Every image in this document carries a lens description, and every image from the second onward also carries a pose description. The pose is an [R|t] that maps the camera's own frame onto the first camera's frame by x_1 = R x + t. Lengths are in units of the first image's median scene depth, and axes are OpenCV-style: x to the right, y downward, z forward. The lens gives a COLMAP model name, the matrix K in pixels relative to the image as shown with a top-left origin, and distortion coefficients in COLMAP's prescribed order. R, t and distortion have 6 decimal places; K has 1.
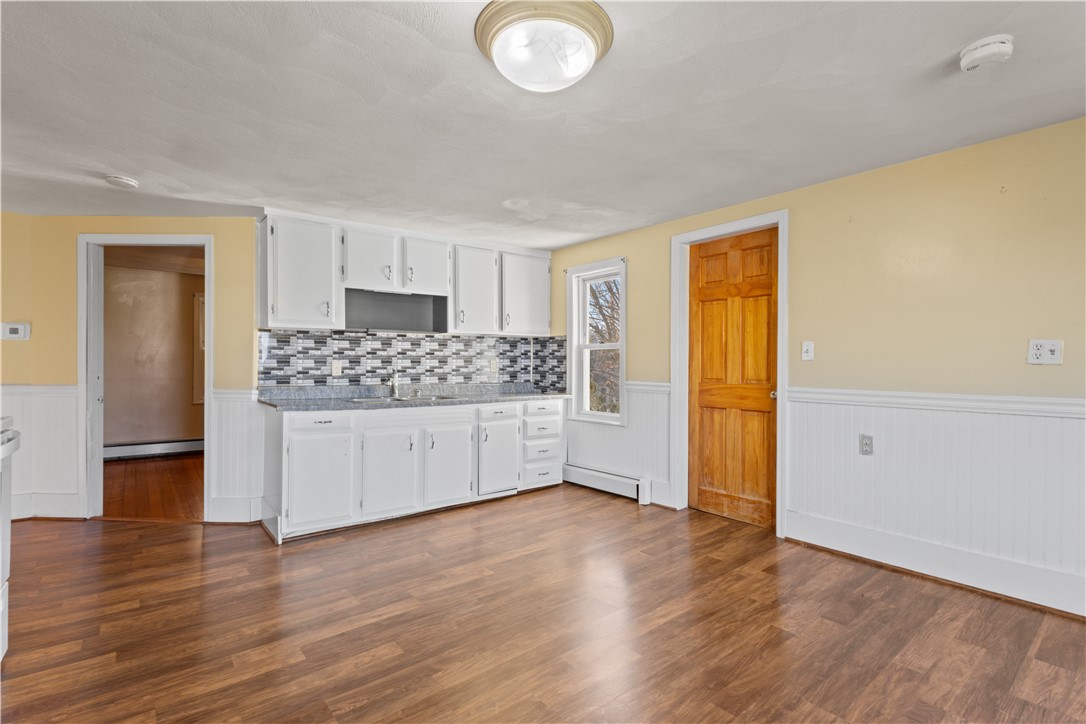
lens RADIAL K [[507.5, 0, 540.8], [0, 507.5, 366.4], [0, 0, 1]] dist [0.000195, -0.000090]
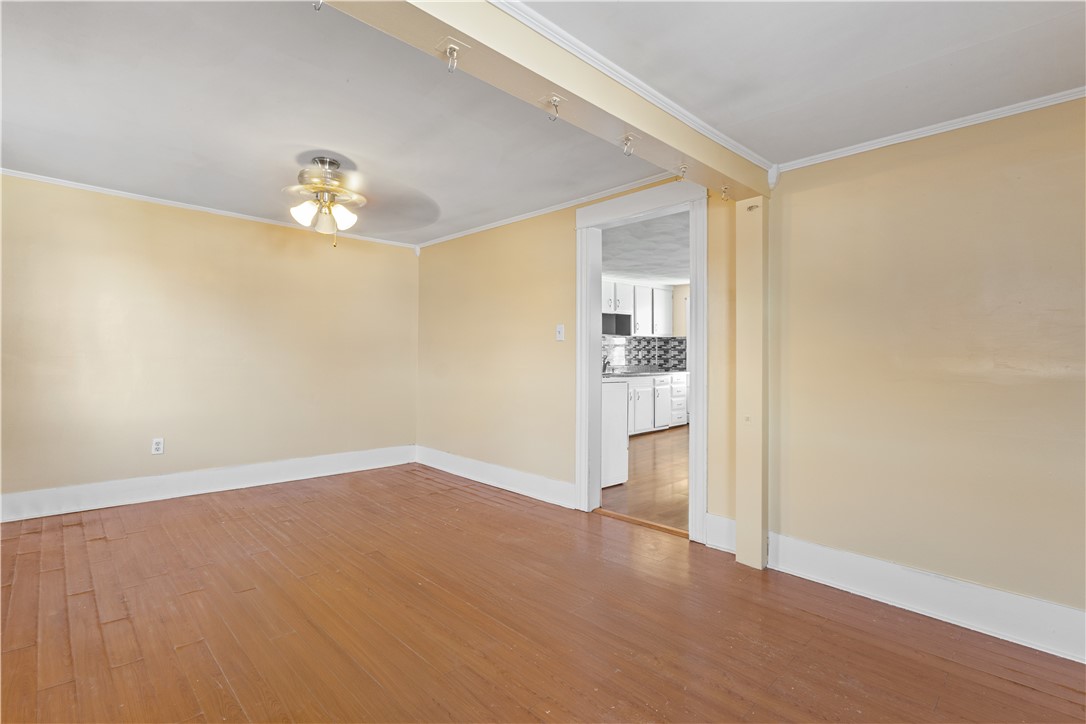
lens RADIAL K [[507.5, 0, 529.1], [0, 507.5, 343.0], [0, 0, 1]] dist [0.000195, -0.000090]
pose [[0.996923, 0.000533, 0.078390, -0.713550], [0.001715, 0.999589, -0.028612, 0.009122], [-0.078373, 0.028659, 0.996512, -0.757992]]
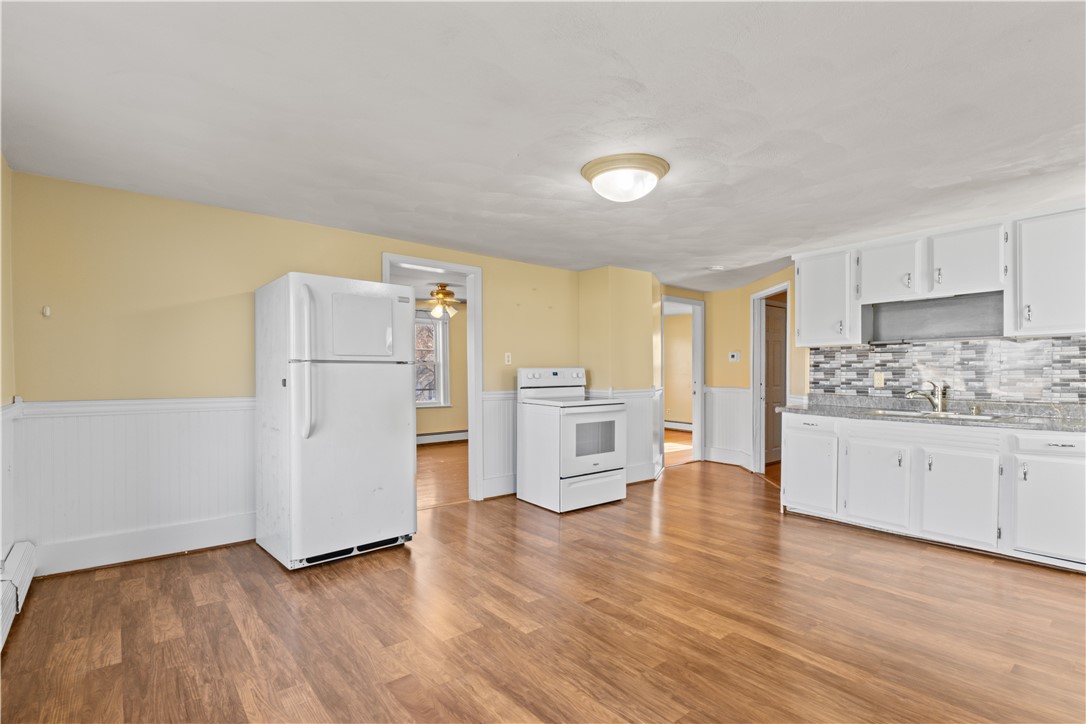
lens RADIAL K [[507.5, 0, 537.1], [0, 507.5, 384.7], [0, 0, 1]] dist [0.000195, -0.000090]
pose [[0.008179, 0.020560, -0.999755, 0.639171], [-0.004097, 0.999781, 0.020527, -0.004843], [0.999958, 0.003928, 0.008261, 0.287457]]
